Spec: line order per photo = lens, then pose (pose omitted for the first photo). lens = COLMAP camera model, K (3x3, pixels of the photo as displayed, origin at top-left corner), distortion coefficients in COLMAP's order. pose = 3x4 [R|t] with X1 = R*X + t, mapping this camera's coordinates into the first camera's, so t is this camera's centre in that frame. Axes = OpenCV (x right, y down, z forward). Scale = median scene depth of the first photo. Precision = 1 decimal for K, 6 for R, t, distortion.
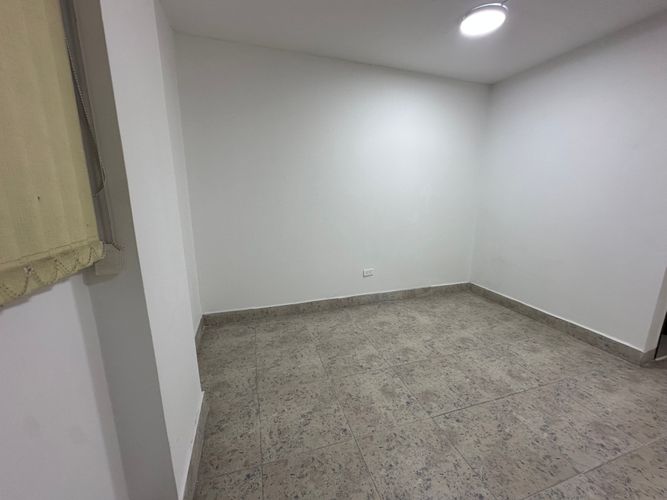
lens RADIAL K [[266.2, 0, 334.0], [0, 266.2, 249.7], [0, 0, 1]] dist [-0.000984, 0.000144]
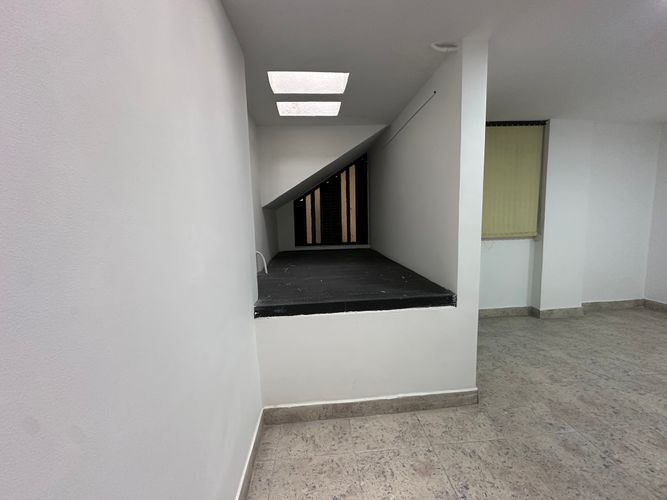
lens RADIAL K [[266.2, 0, 334.0], [0, 266.2, 249.7], [0, 0, 1]] dist [-0.000984, 0.000144]
pose [[-0.236407, 0.113176, -0.965040, 1.528315], [-0.172471, 0.972534, 0.156305, 0.053877], [0.956225, 0.203393, -0.210394, -0.459414]]
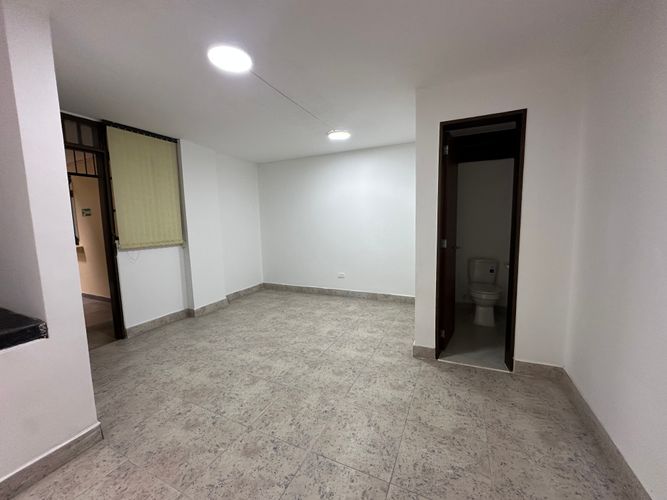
lens RADIAL K [[266.2, 0, 334.0], [0, 266.2, 249.7], [0, 0, 1]] dist [-0.000984, 0.000144]
pose [[0.730910, 0.049985, -0.680641, 1.598478], [-0.114788, 0.992110, -0.050407, 0.029289], [0.672752, 0.114973, 0.730881, -0.253194]]
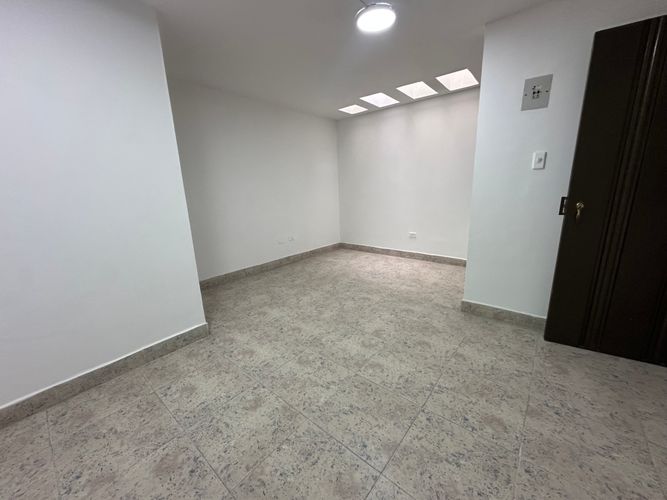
lens RADIAL K [[266.2, 0, 334.0], [0, 266.2, 249.7], [0, 0, 1]] dist [-0.000984, 0.000144]
pose [[-0.540294, -0.189068, 0.819961, -0.055258], [0.205263, 0.915383, 0.346324, -0.194826], [-0.816057, 0.355424, -0.455768, 0.880287]]
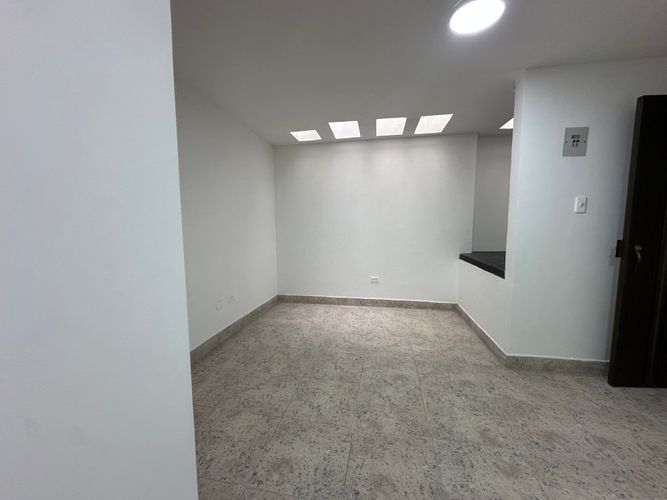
lens RADIAL K [[266.2, 0, 334.0], [0, 266.2, 249.7], [0, 0, 1]] dist [-0.000984, 0.000144]
pose [[-0.882042, -0.051218, 0.468379, 0.732268], [0.098272, 0.952214, 0.289191, -0.221280], [-0.460809, 0.301107, -0.834859, 1.015122]]
